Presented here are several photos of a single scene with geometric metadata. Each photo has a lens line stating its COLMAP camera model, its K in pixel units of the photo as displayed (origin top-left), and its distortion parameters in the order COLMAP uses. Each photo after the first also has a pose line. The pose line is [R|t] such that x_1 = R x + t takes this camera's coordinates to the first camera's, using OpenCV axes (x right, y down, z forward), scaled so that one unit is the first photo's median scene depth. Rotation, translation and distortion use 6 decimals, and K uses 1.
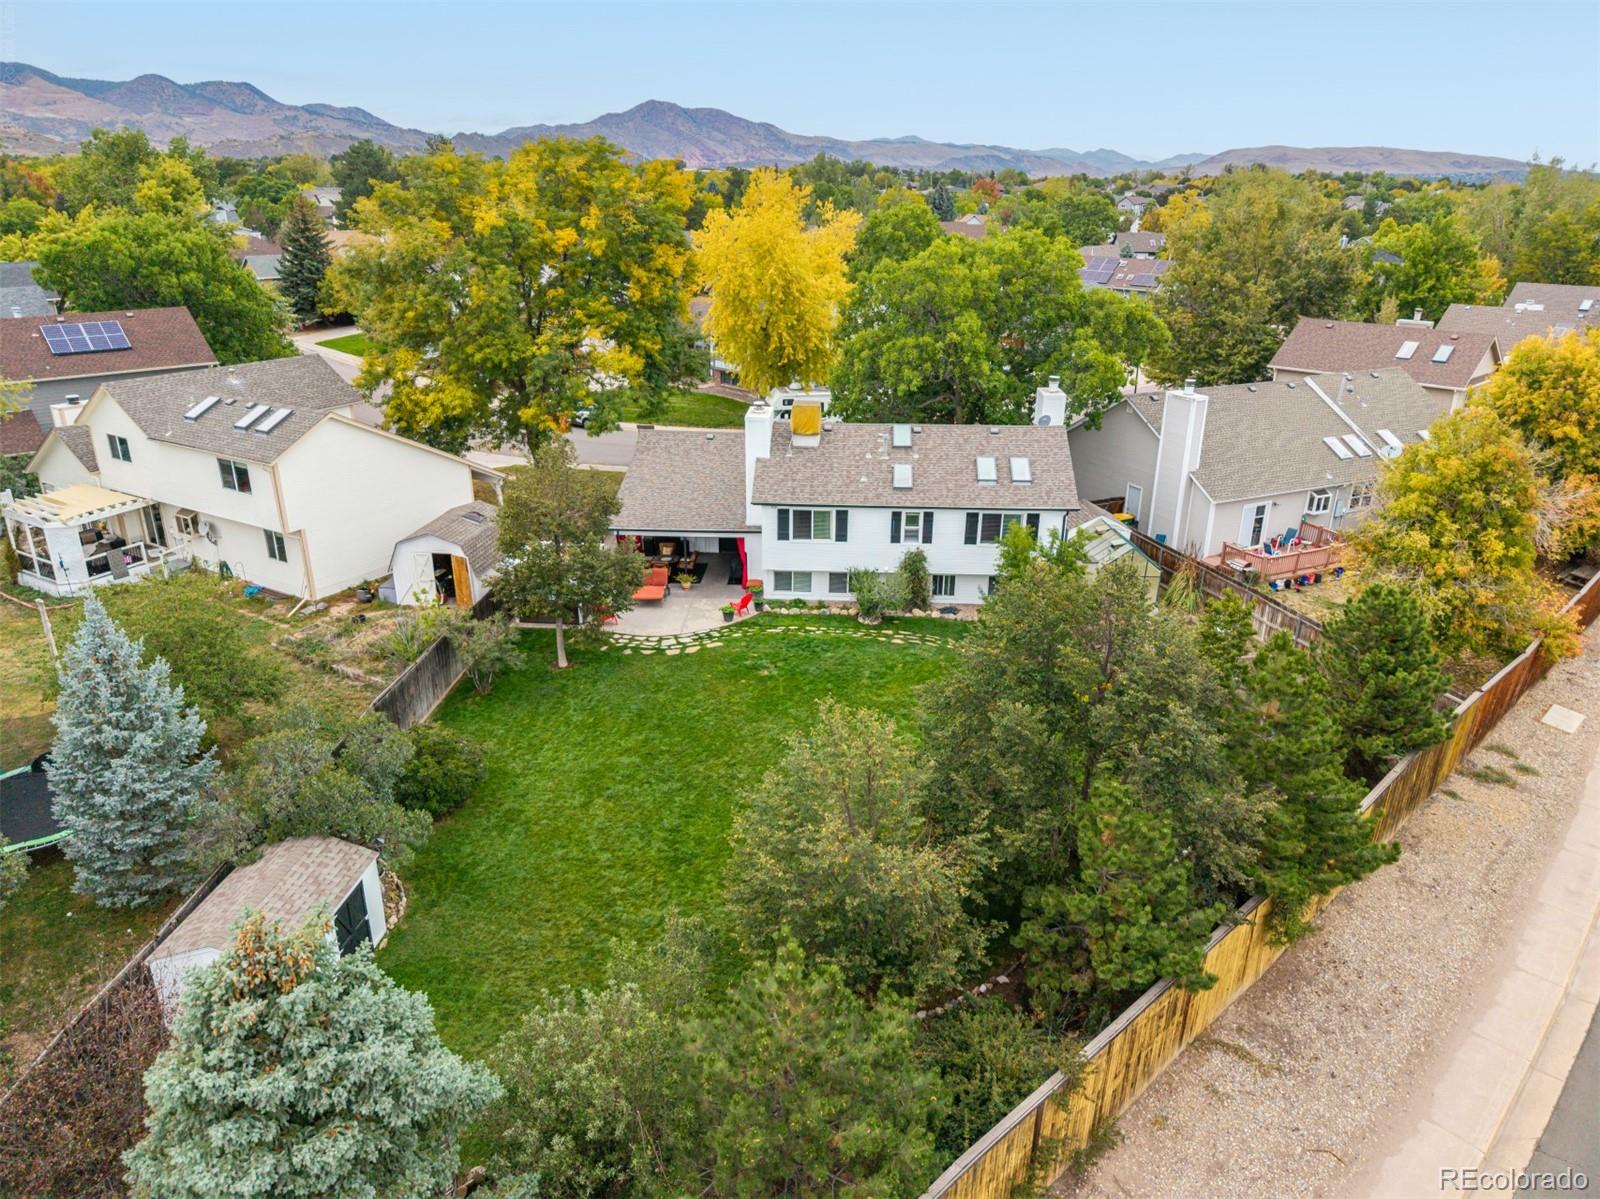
lens RADIAL K [[1074.5, 0, 799.8], [0, 1074.5, 604.3], [0, 0, 1]] dist [0.028428, -0.025454]
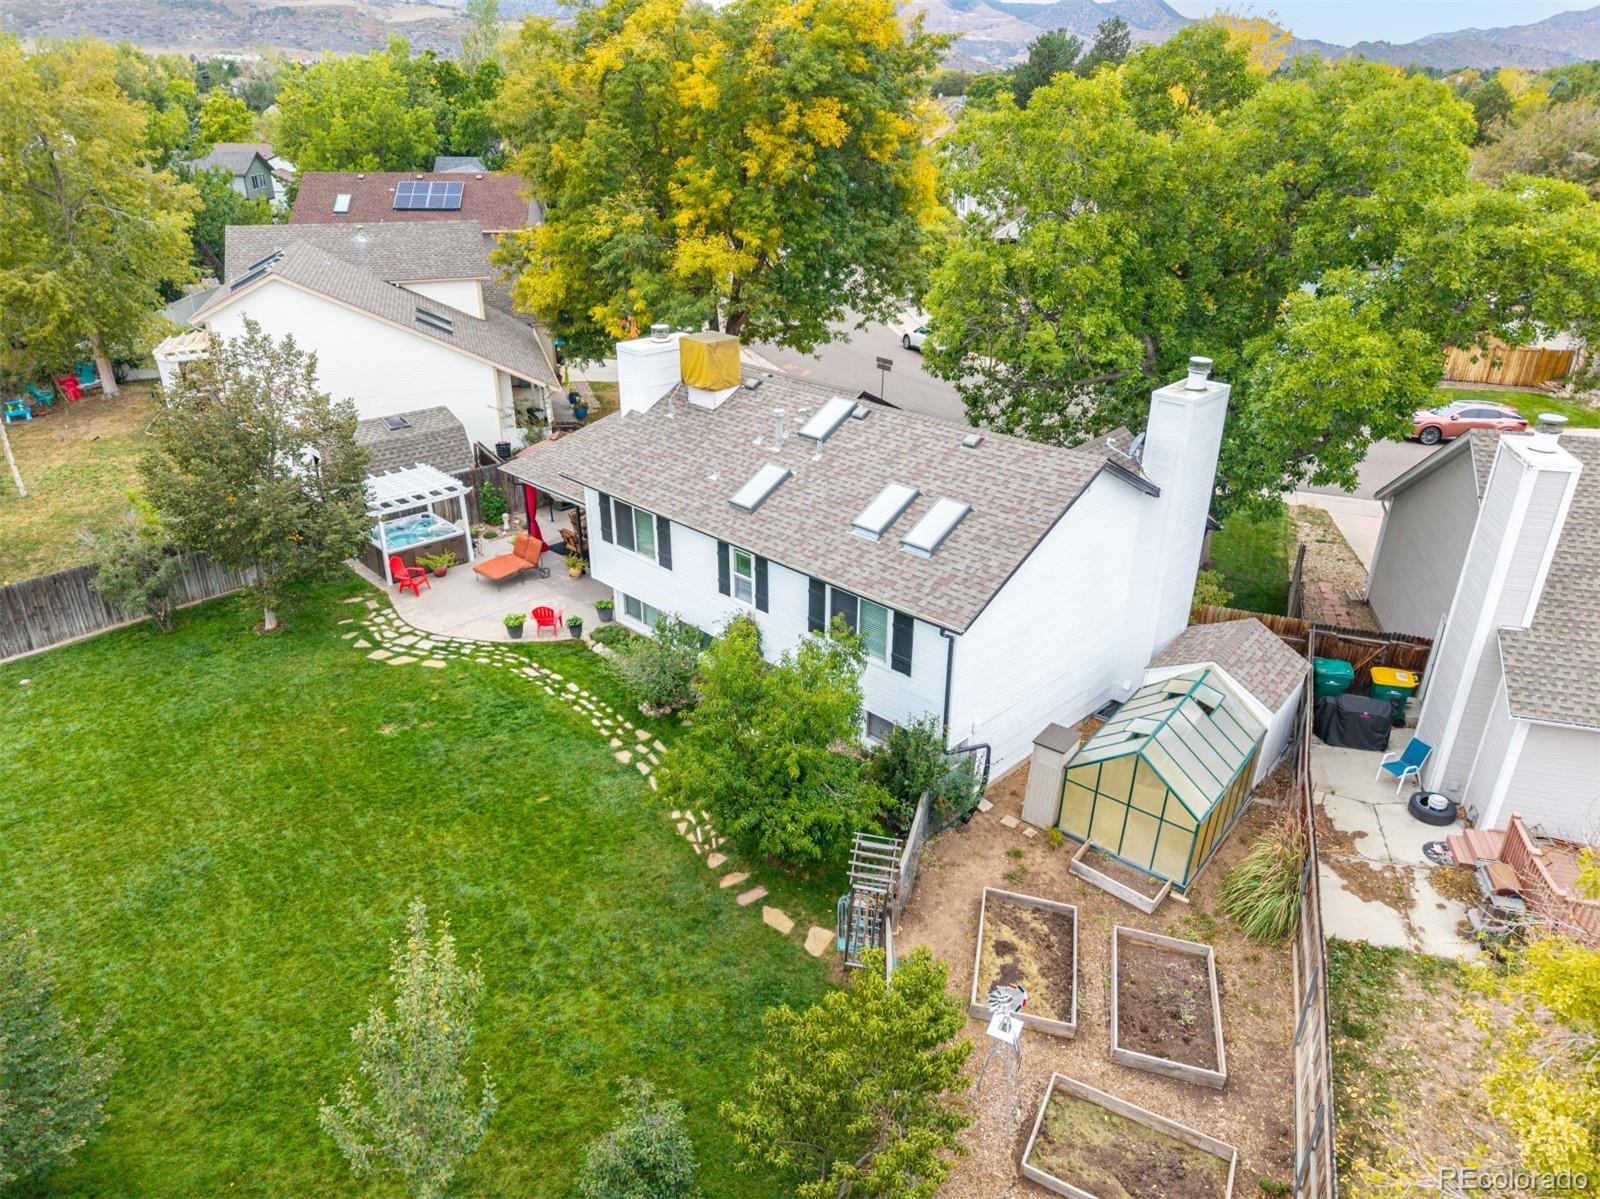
lens RADIAL K [[1074.5, 0, 796.8], [0, 1074.5, 601.9], [0, 0, 1]] dist [0.028428, -0.025454]
pose [[0.750418, 0.278888, -0.599245, 0.467510], [-0.240723, 0.959675, 0.145180, -0.147014], [0.615569, 0.035306, 0.787292, 0.562366]]
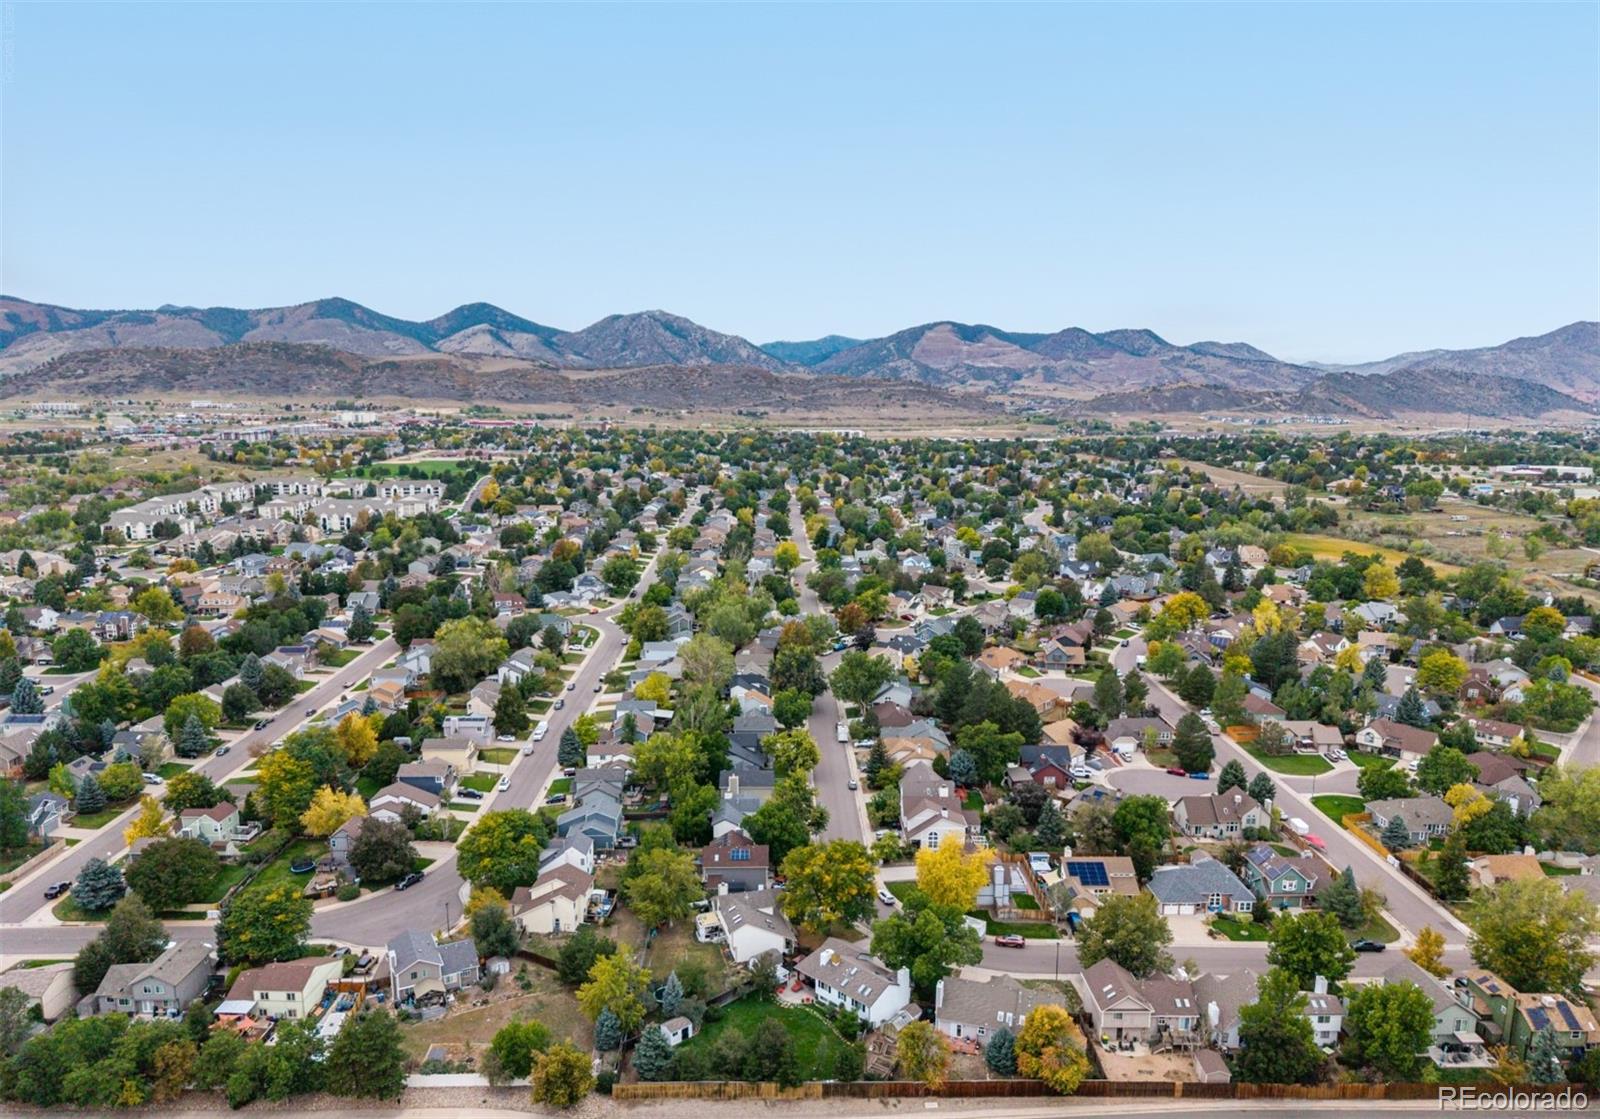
lens RADIAL K [[1092.6, 0, 792.2], [0, 1092.6, 570.9], [0, 0, 1]] dist [0.006899, -0.001364]
pose [[0.730992, 0.104618, -0.674319, 2.550843], [-0.244115, 0.962874, -0.115245, -1.082494], [0.637228, 0.248855, 0.729392, -2.498133]]
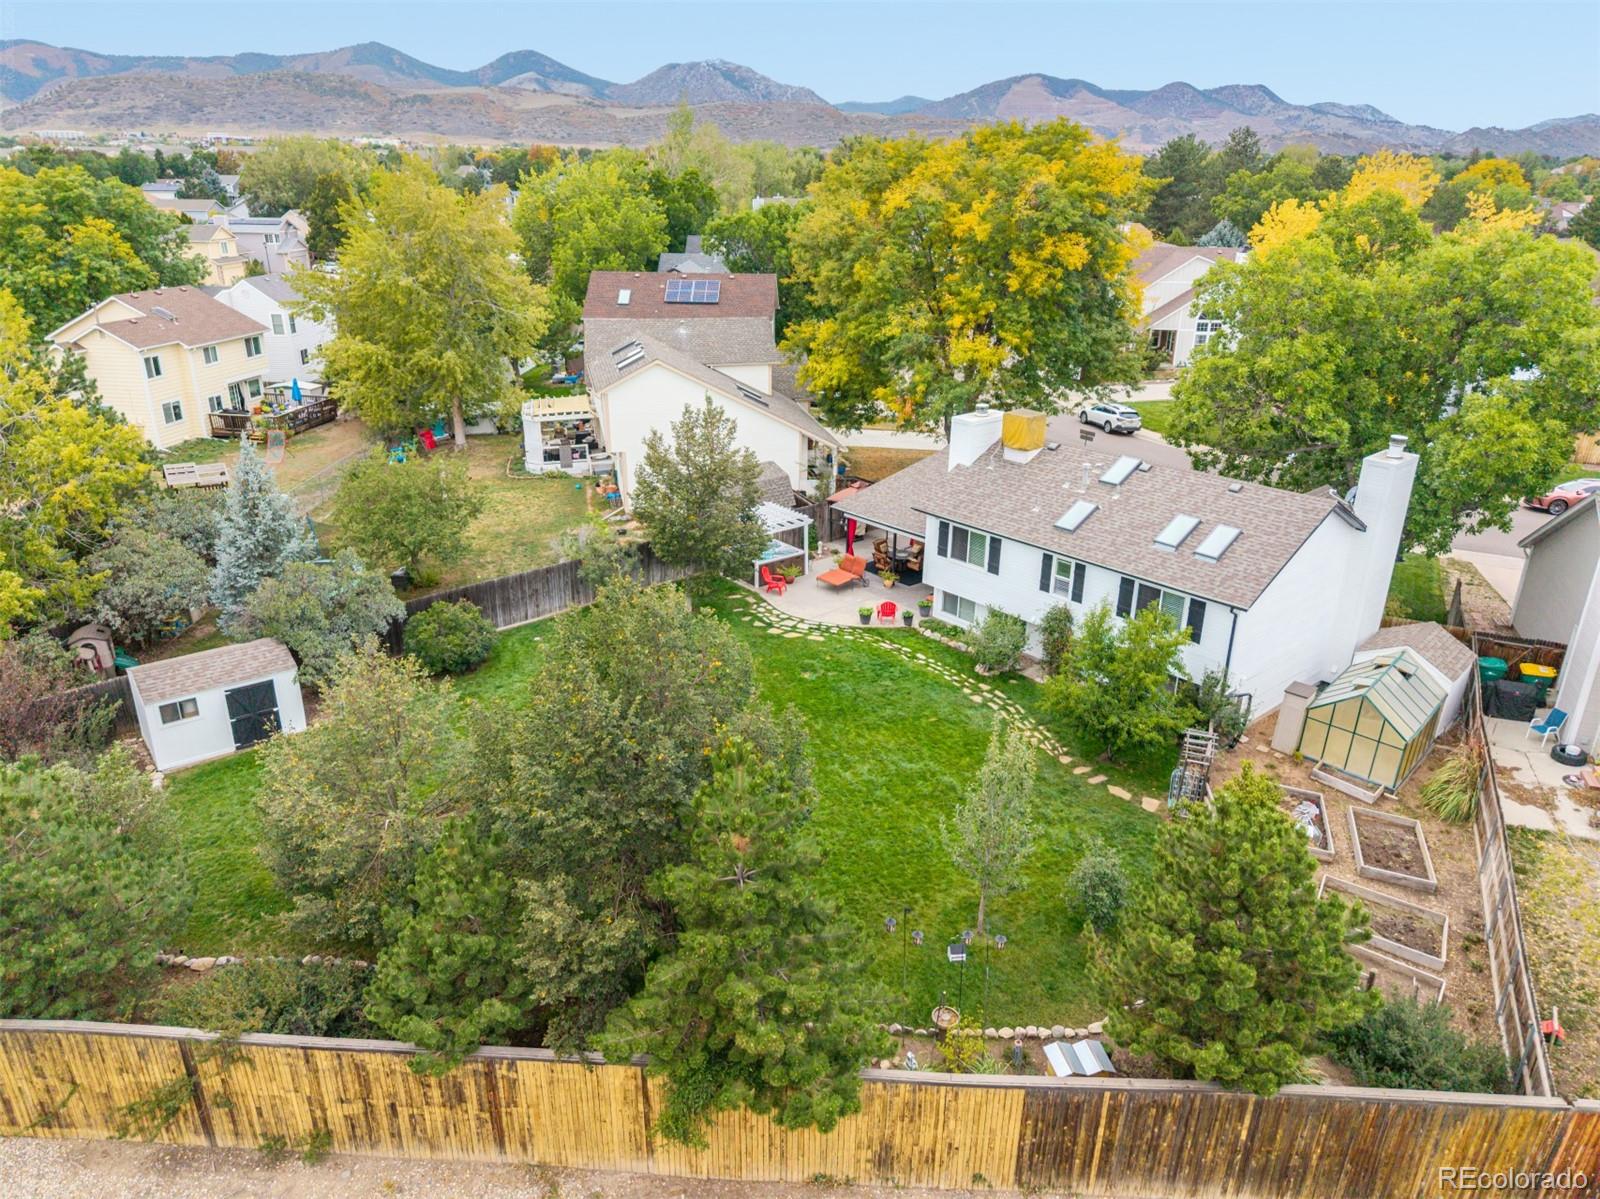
lens RADIAL K [[1074.5, 0, 796.1], [0, 1074.5, 601.1], [0, 0, 1]] dist [0.028428, -0.025454]
pose [[0.691165, 0.266812, -0.671641, 0.516442], [-0.268424, 0.957648, 0.104203, -0.084974], [0.670999, 0.108263, 0.733512, 0.257921]]
